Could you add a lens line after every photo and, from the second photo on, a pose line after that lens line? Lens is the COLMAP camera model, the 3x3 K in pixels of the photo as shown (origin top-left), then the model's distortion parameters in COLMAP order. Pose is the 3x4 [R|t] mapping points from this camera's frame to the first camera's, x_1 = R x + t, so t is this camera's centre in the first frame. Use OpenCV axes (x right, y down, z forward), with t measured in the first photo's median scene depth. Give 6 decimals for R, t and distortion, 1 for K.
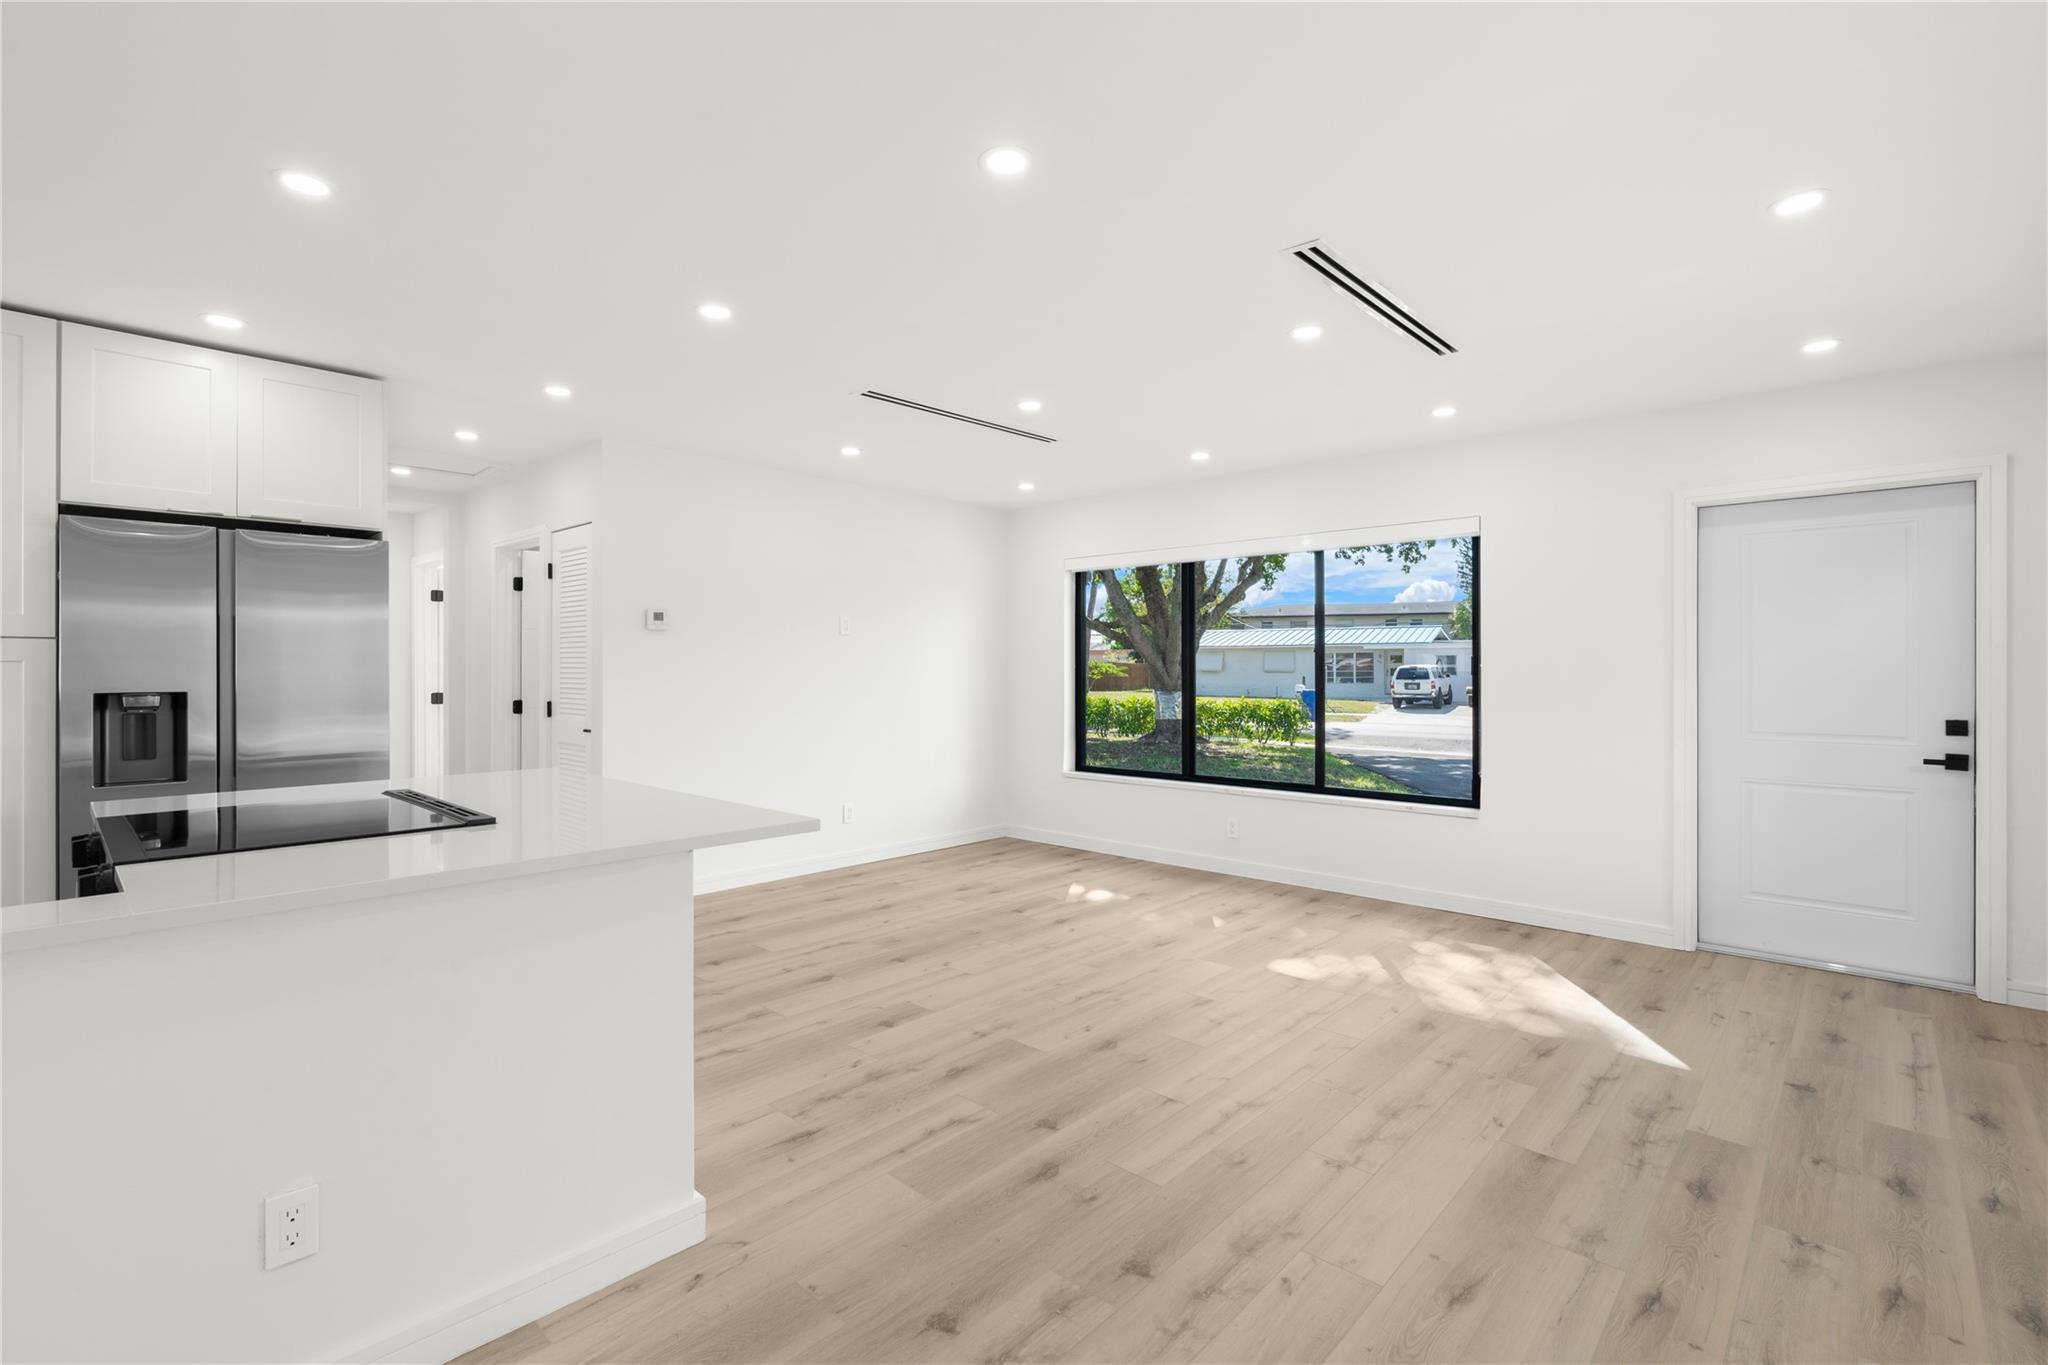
lens RADIAL K [[925.9, 0, 1027.1], [0, 925.9, 677.0], [0, 0, 1]] dist [-0.009897, 0.003146]
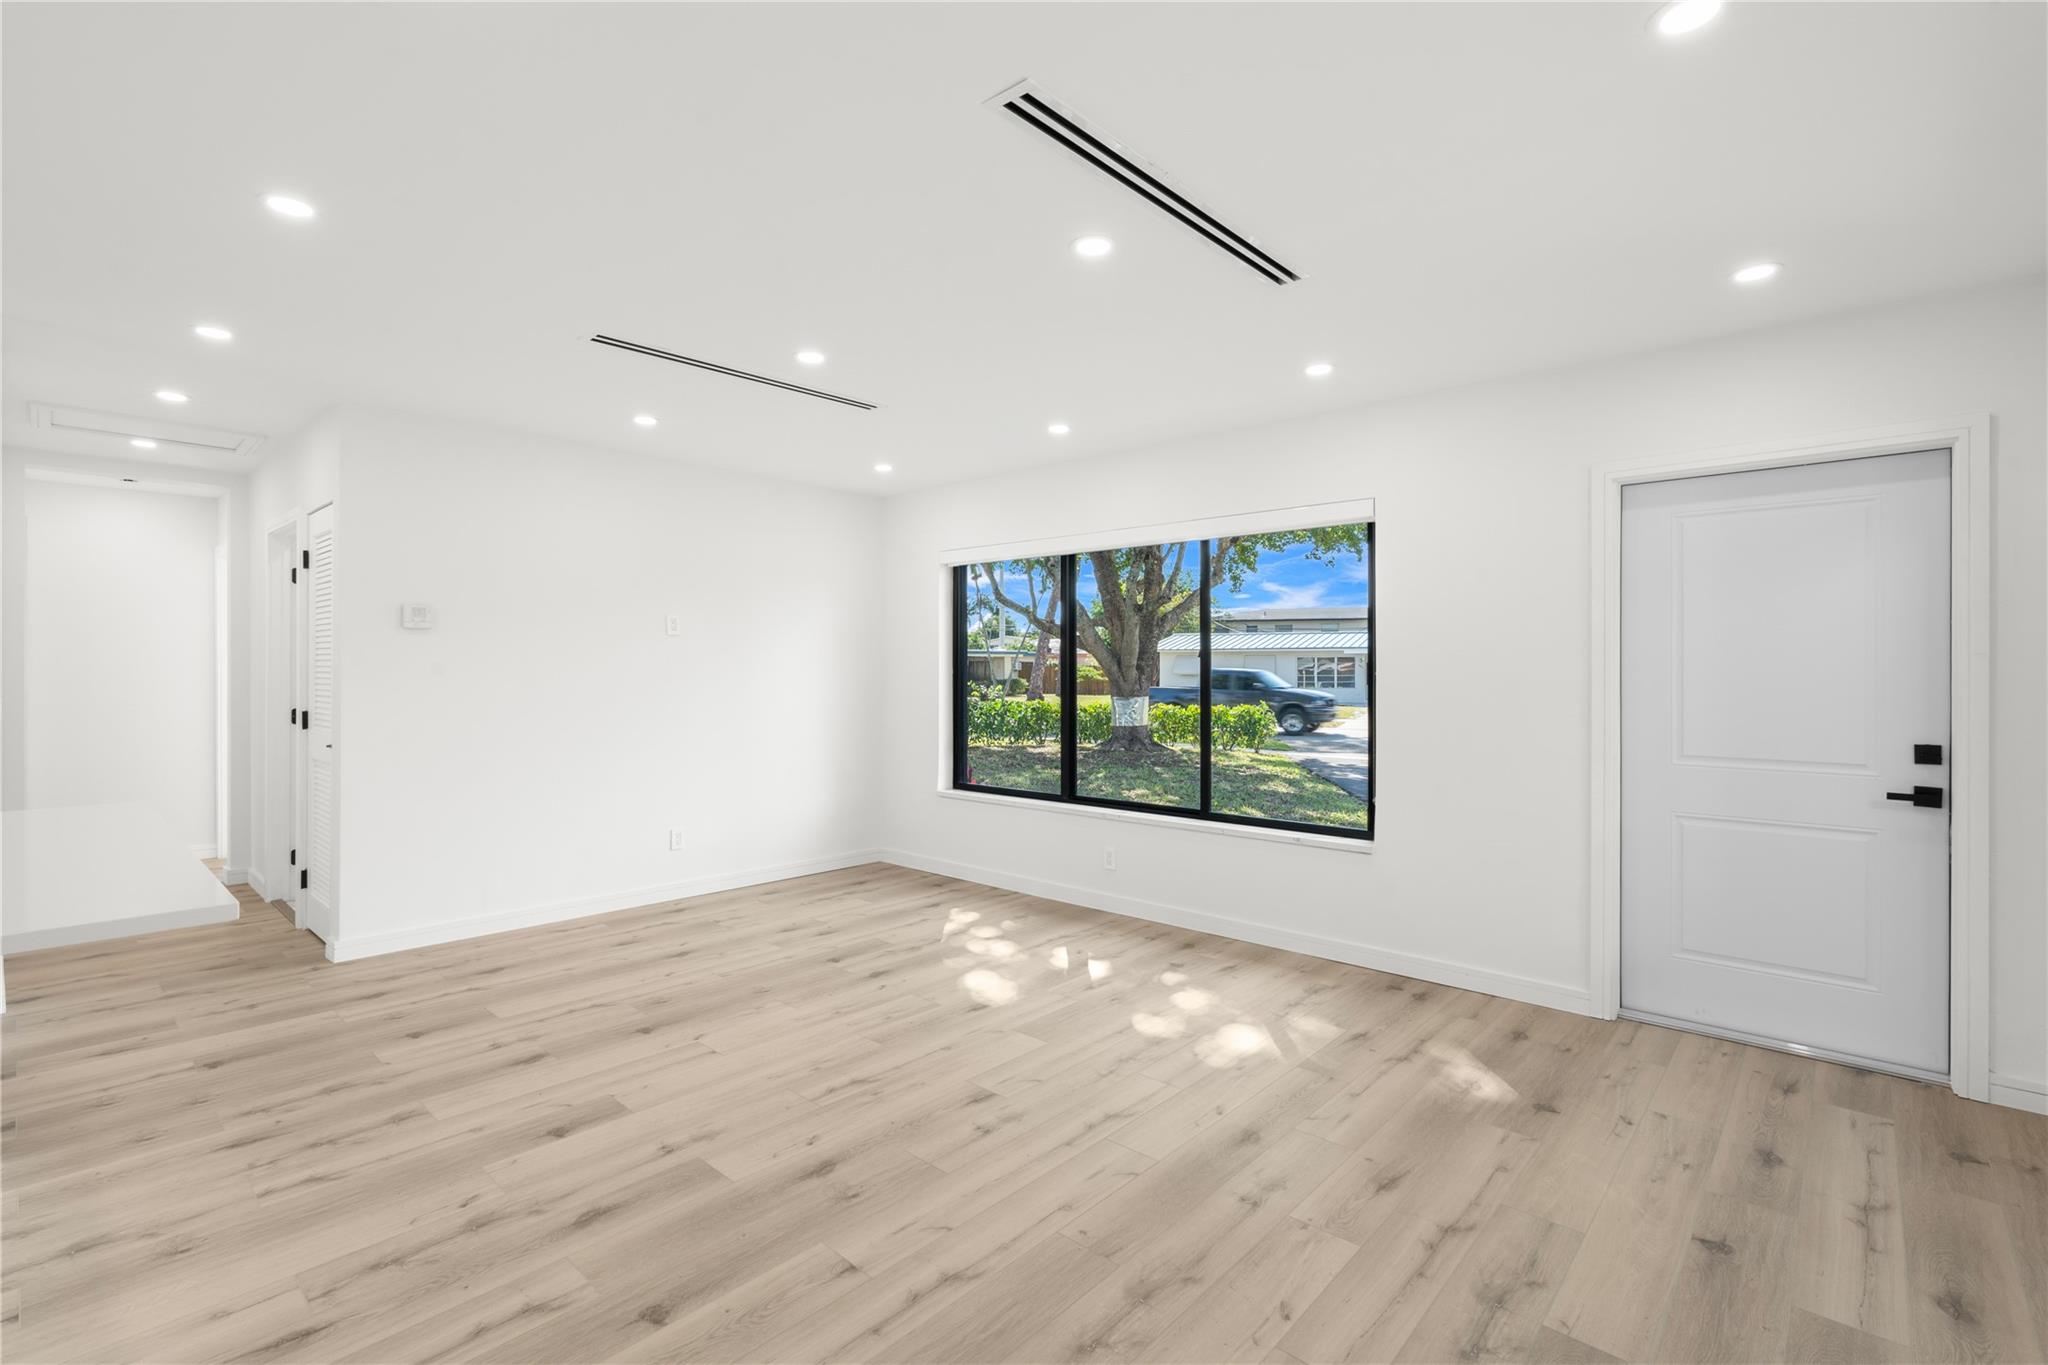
lens RADIAL K [[925.9, 0, 1026.4], [0, 925.9, 676.3], [0, 0, 1]] dist [-0.009897, 0.003146]
pose [[0.999968, 0.003569, 0.007148, 0.225727], [-0.003539, 0.999985, -0.004198, -0.007059], [-0.007163, 0.004172, 0.999966, 0.209077]]
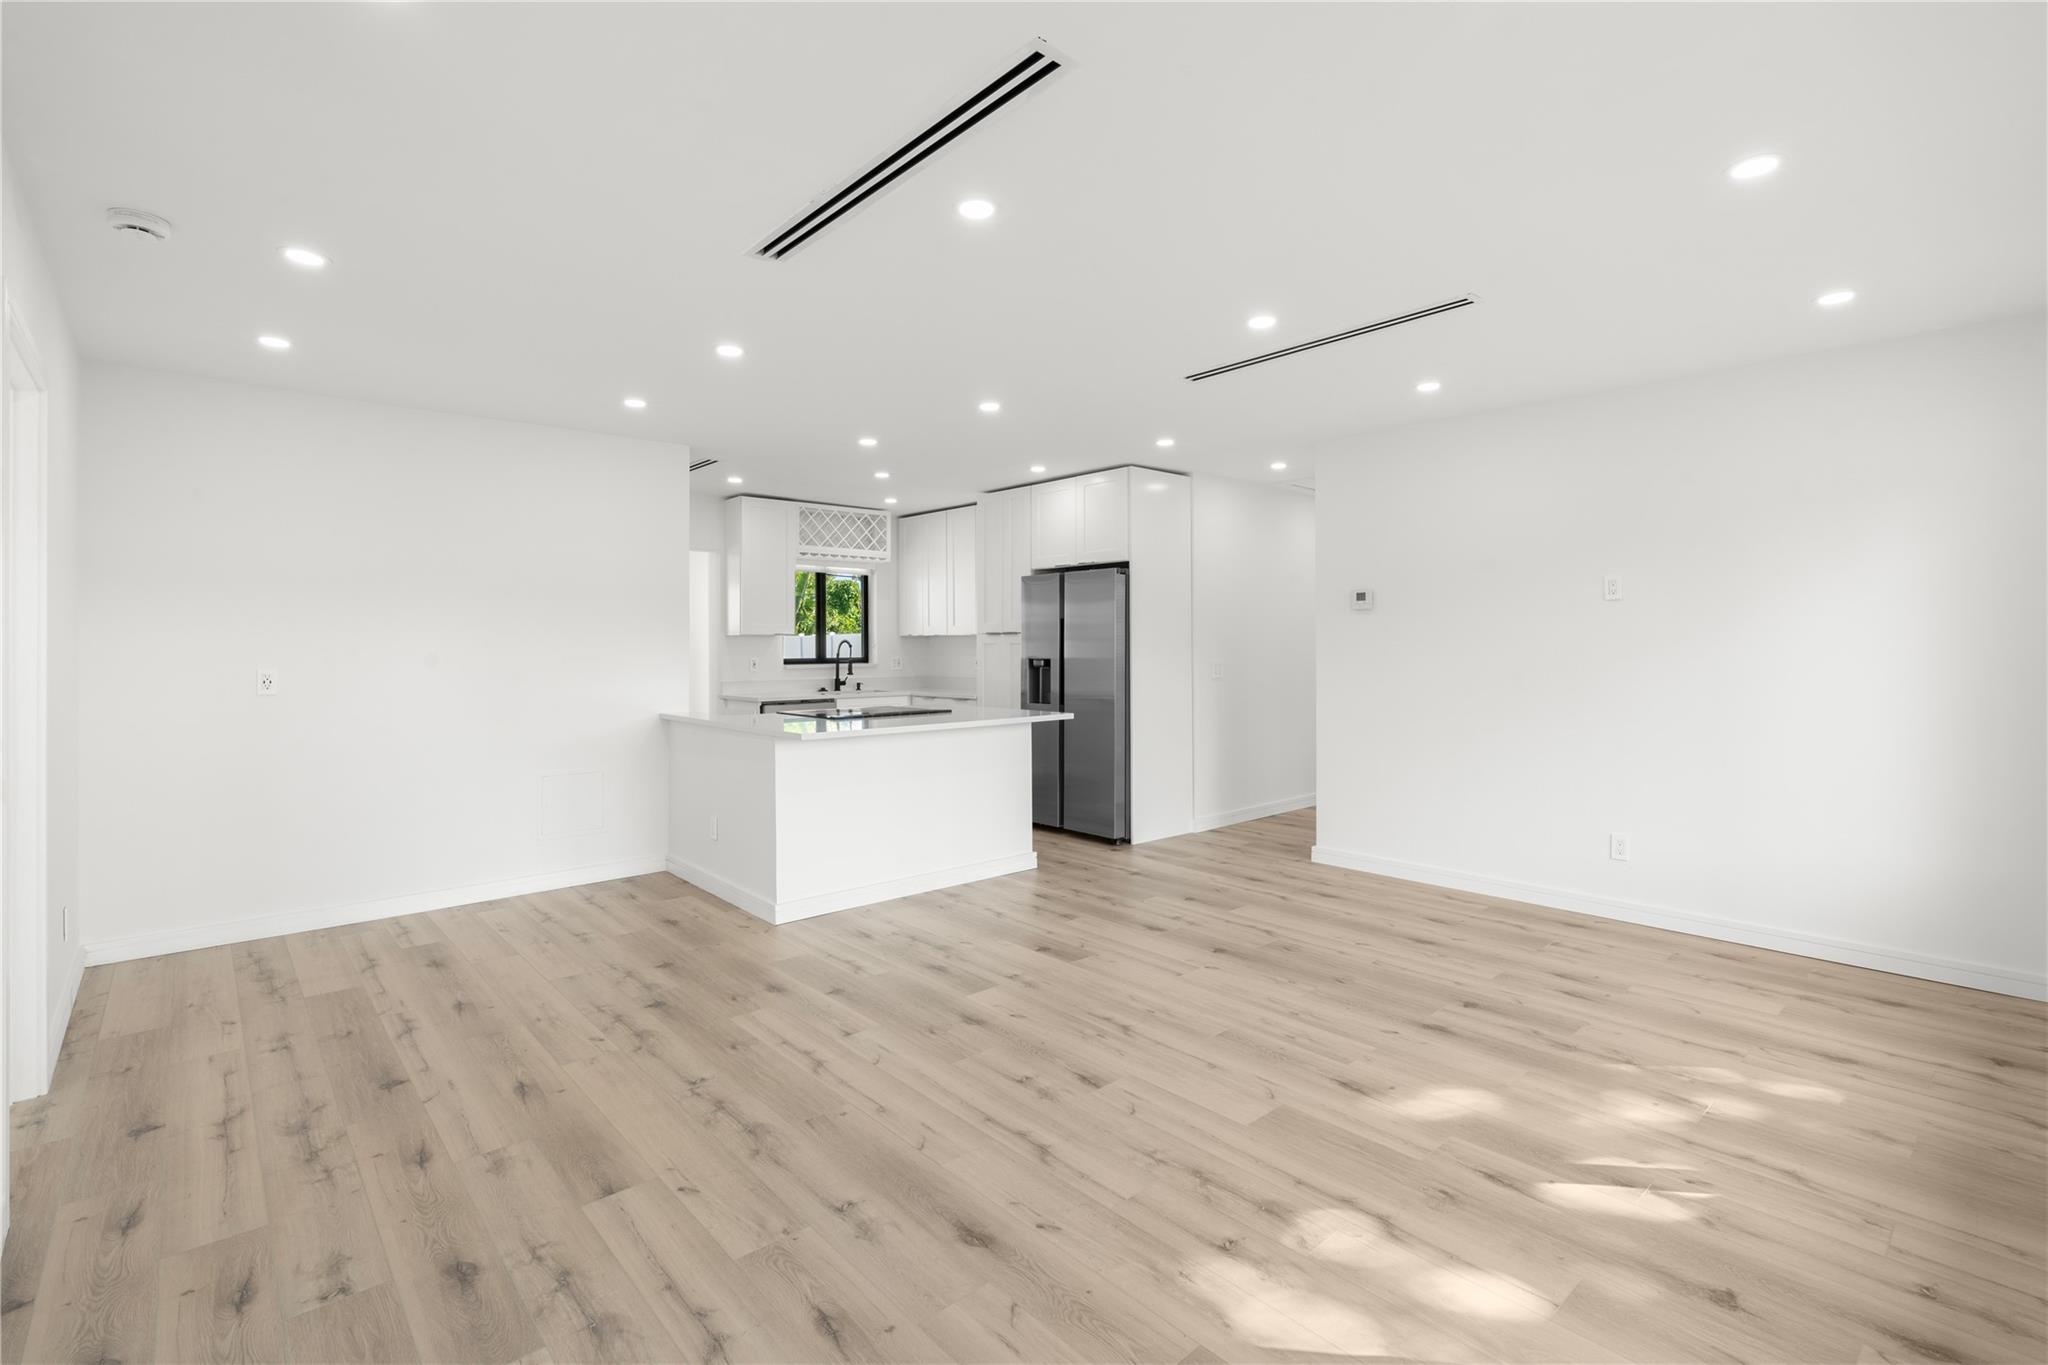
lens RADIAL K [[925.9, 0, 1008.1], [0, 925.9, 658.8], [0, 0, 1]] dist [-0.009897, 0.003146]
pose [[-0.104482, 0.016593, -0.994388, 0.984334], [-0.005468, 0.999836, 0.017258, -0.017018], [0.994512, 0.007241, -0.104374, 1.030707]]
